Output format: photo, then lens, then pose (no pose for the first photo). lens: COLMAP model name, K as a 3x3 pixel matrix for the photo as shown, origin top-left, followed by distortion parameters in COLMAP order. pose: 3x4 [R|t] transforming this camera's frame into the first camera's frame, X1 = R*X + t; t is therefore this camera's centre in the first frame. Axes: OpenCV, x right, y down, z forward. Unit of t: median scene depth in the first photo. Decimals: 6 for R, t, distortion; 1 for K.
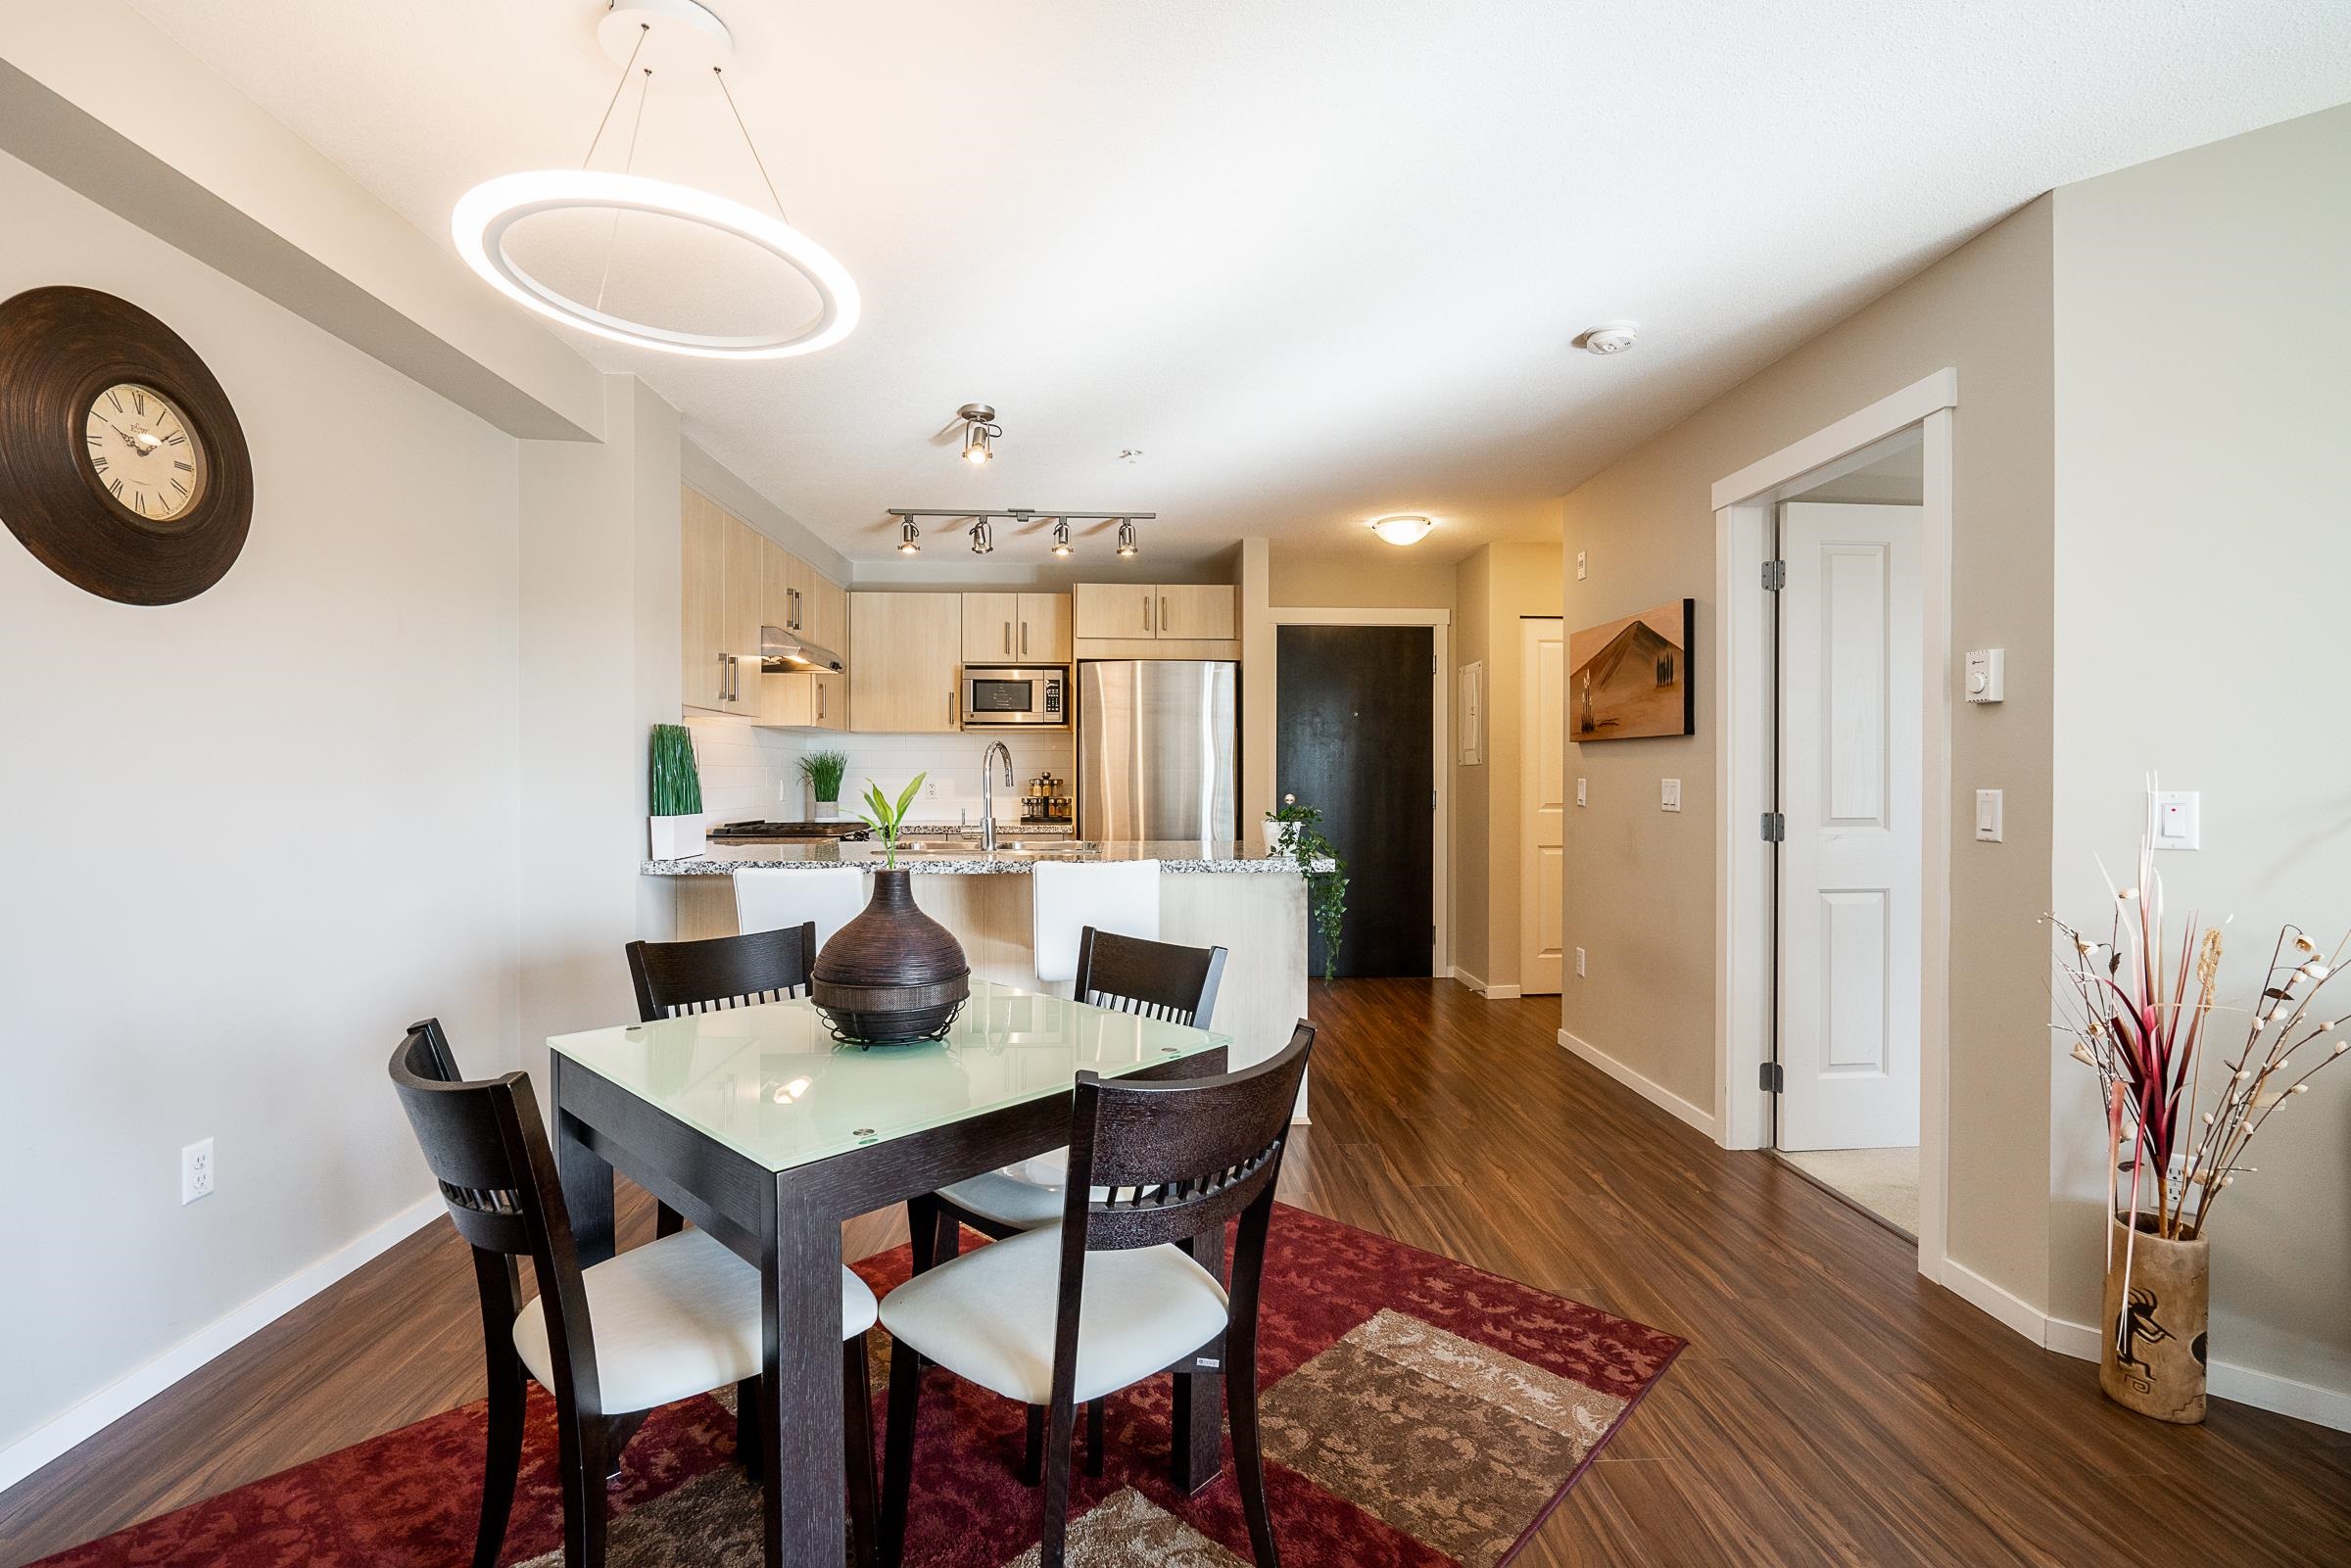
lens RADIAL K [[1049.7, 0, 1178.3], [0, 1049.7, 785.5], [0, 0, 1]] dist [-0.006323, 0.000078]
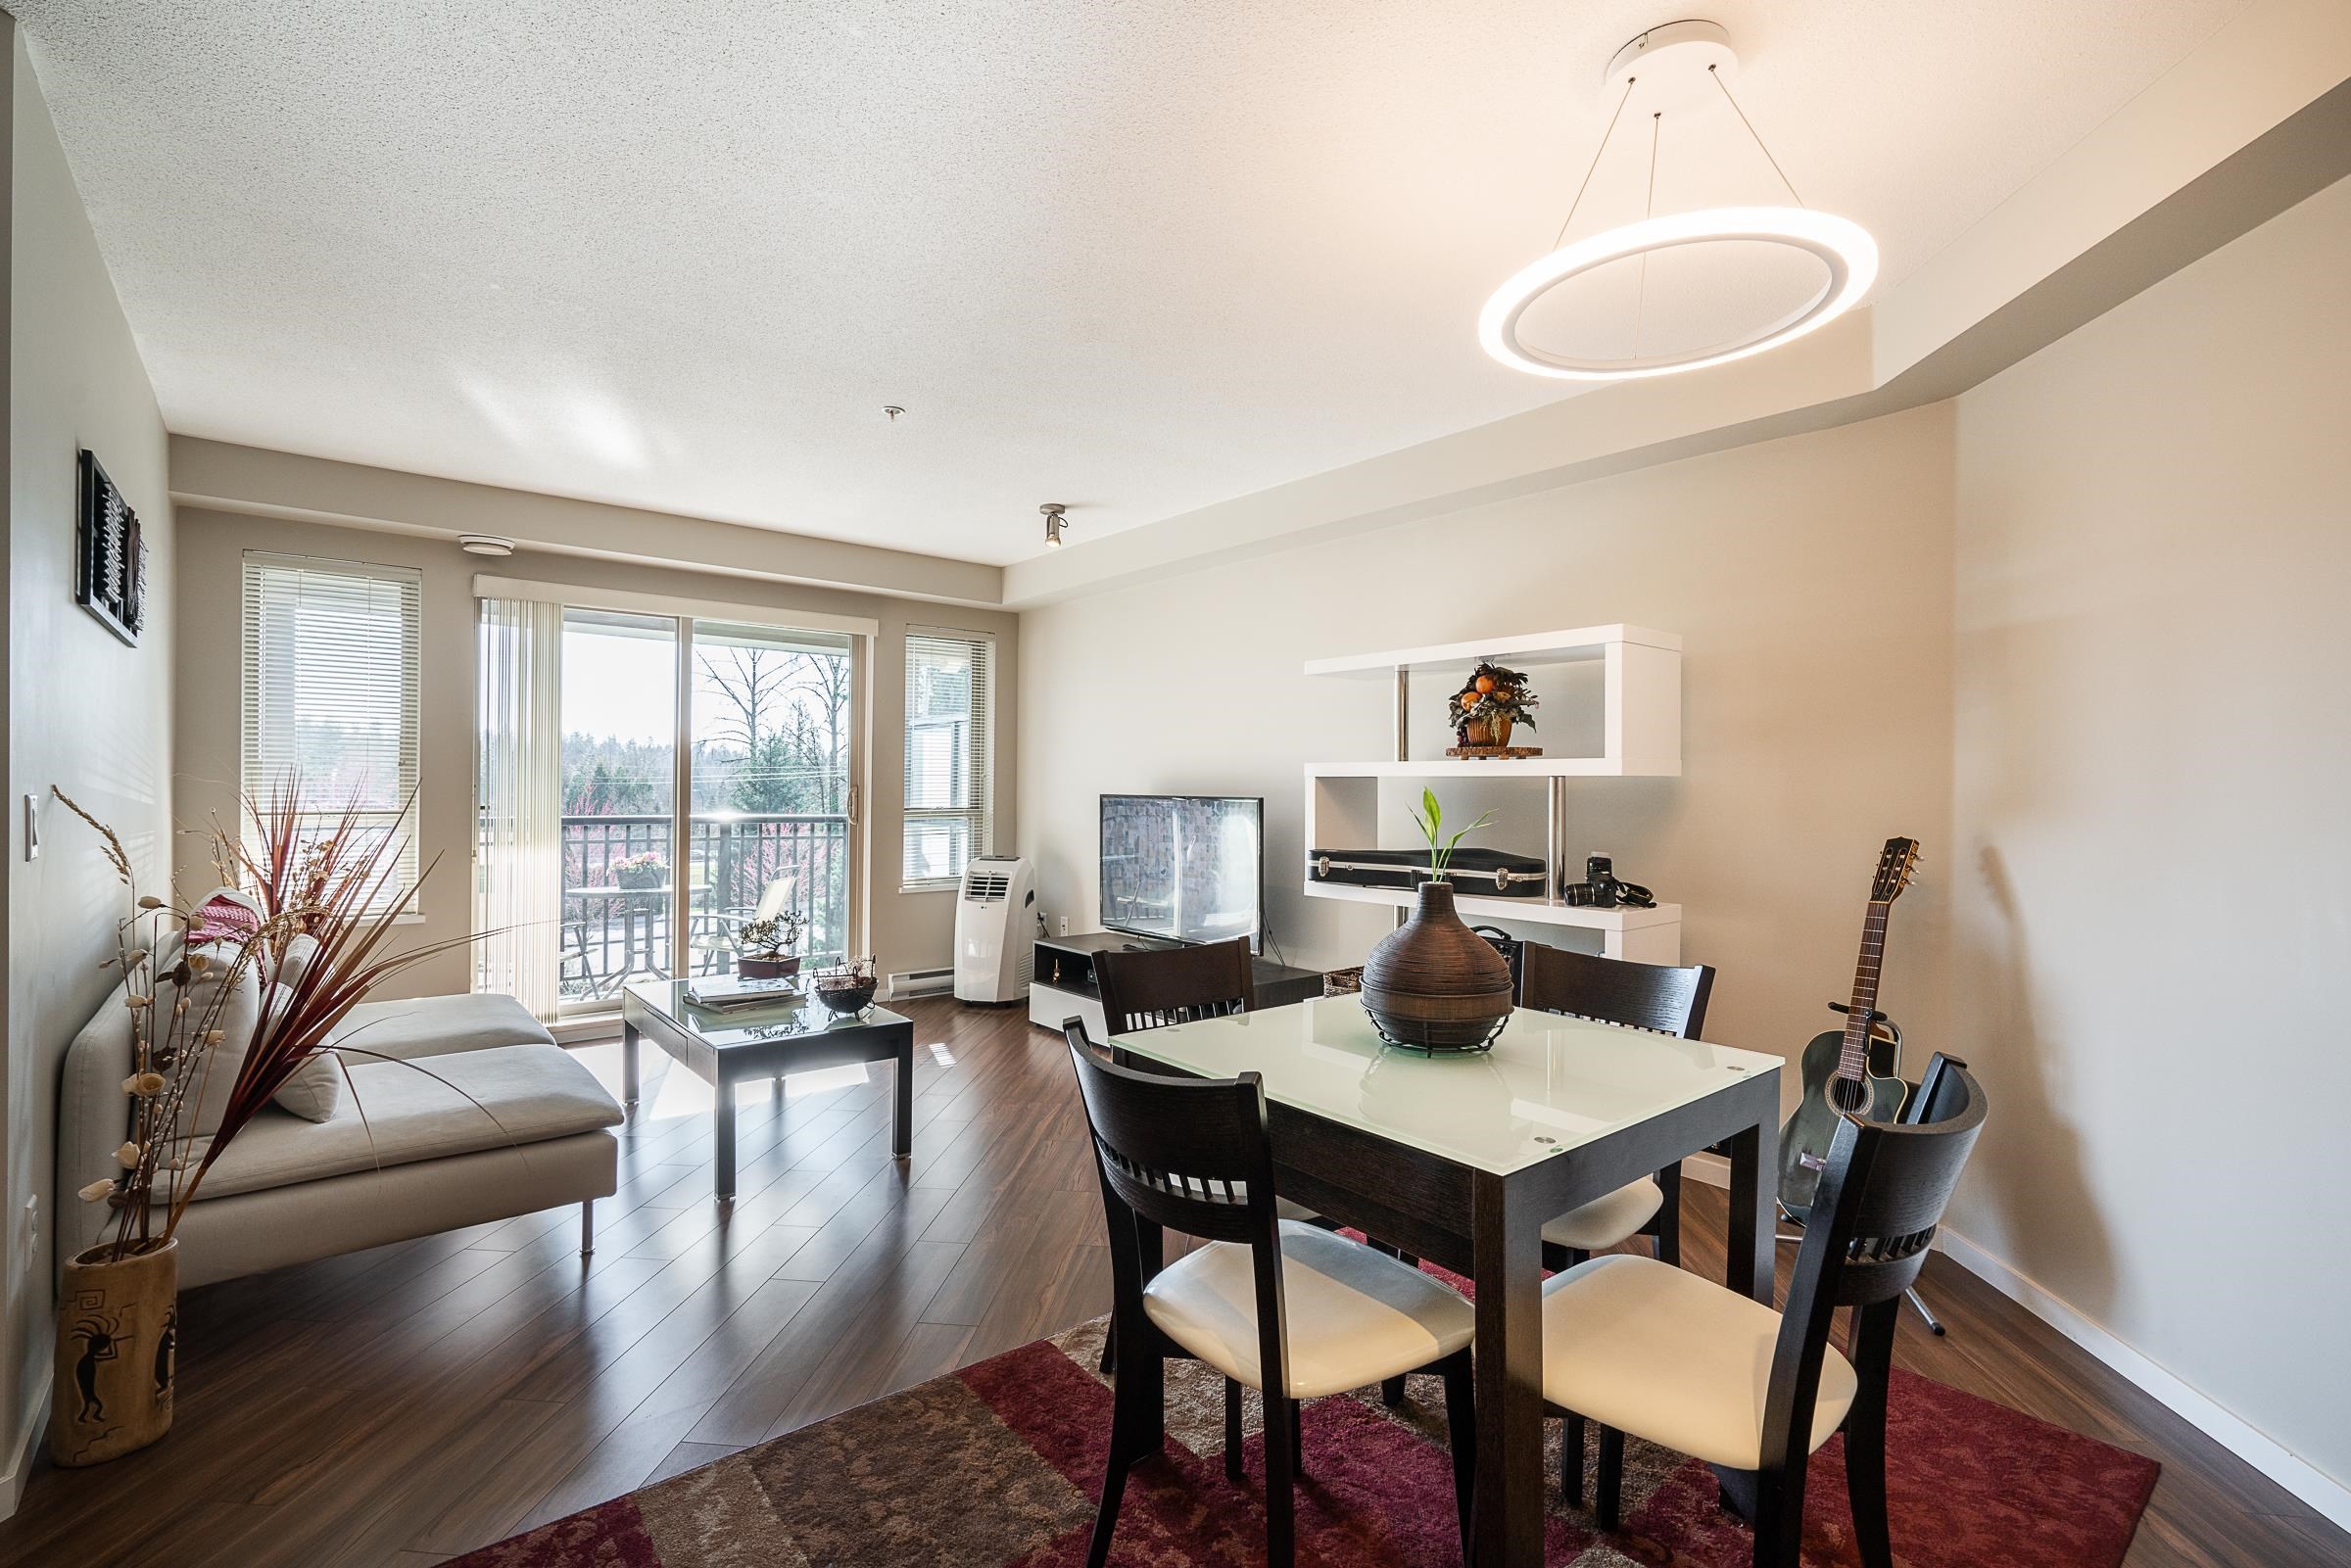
lens RADIAL K [[1050.7, 0, 1174.2], [0, 1050.7, 788.0], [0, 0, 1]] dist [-0.004507, 0.001642]
pose [[-0.989874, -0.011040, 0.141517, -0.057140], [-0.009678, 0.999900, 0.010308, -0.007644], [-0.141616, 0.008834, -0.989882, 0.727326]]
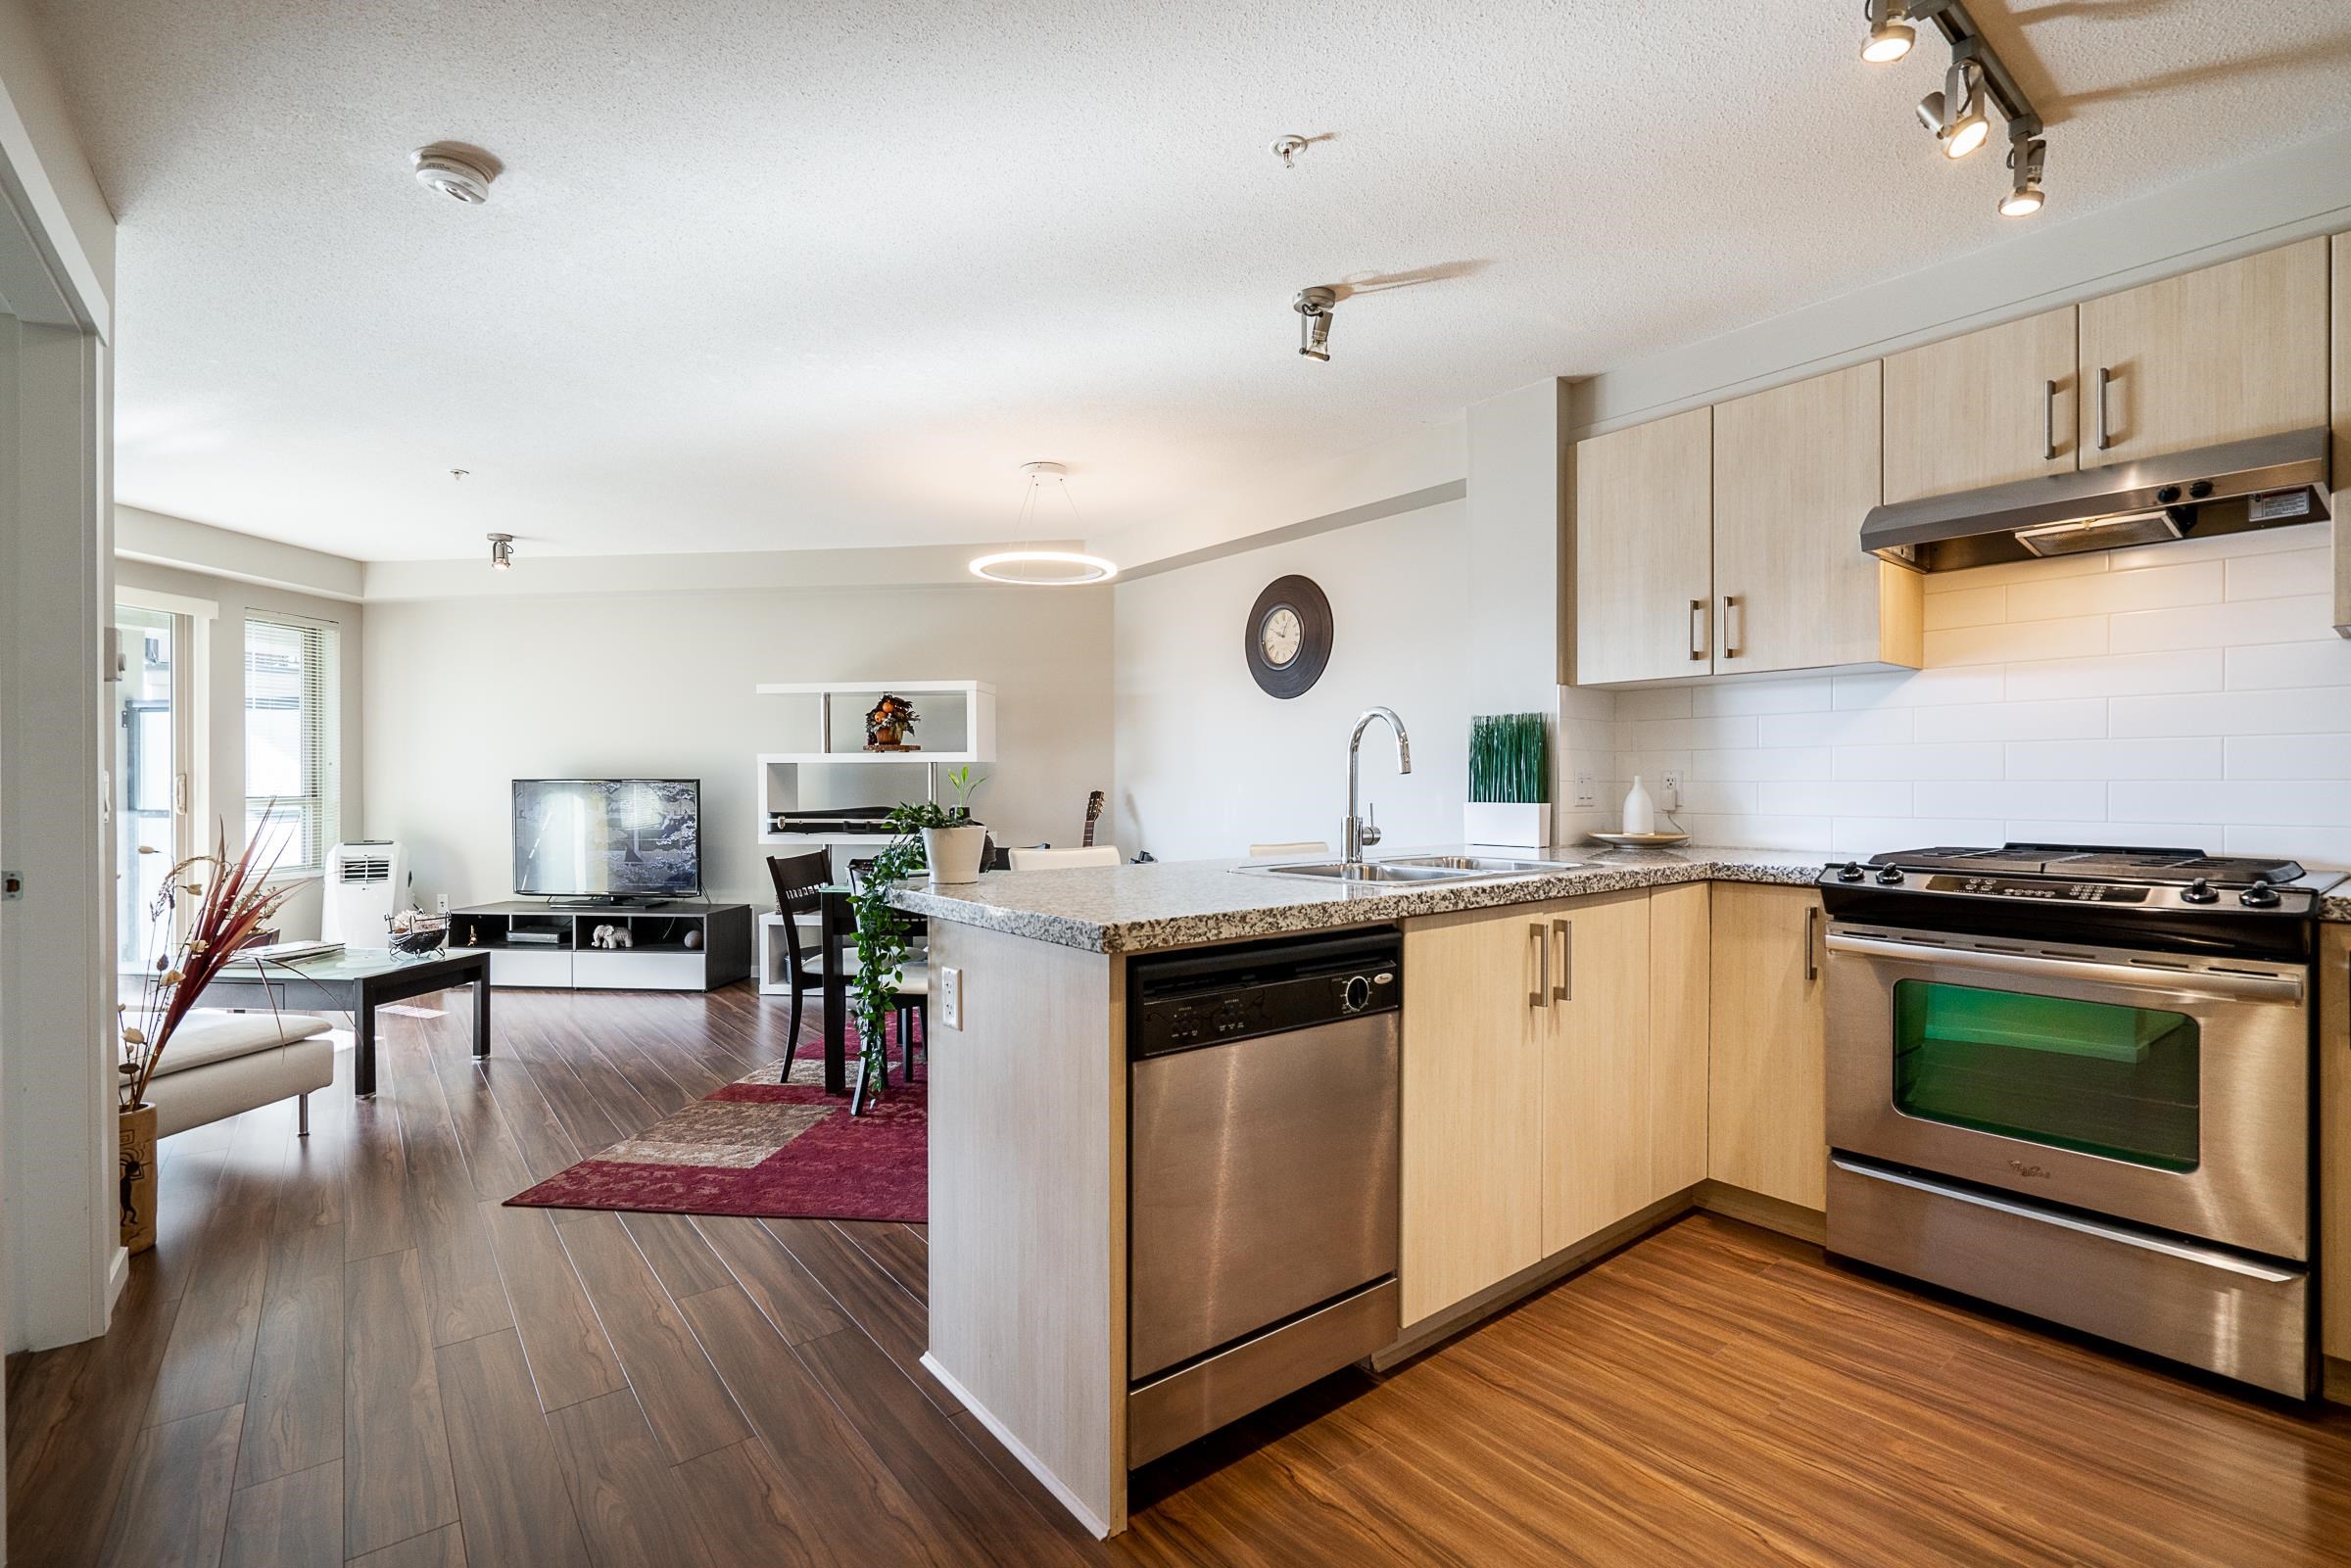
lens RADIAL K [[1044.1, 0, 1175.5], [0, 1044.1, 784.0], [0, 0, 1]] dist [-0.006939, 0.001015]
pose [[-0.810559, 0.001810, -0.585654, 0.252881], [-0.004211, 0.999951, 0.008917, 0.001786], [0.585642, 0.009694, -0.810512, 1.123739]]
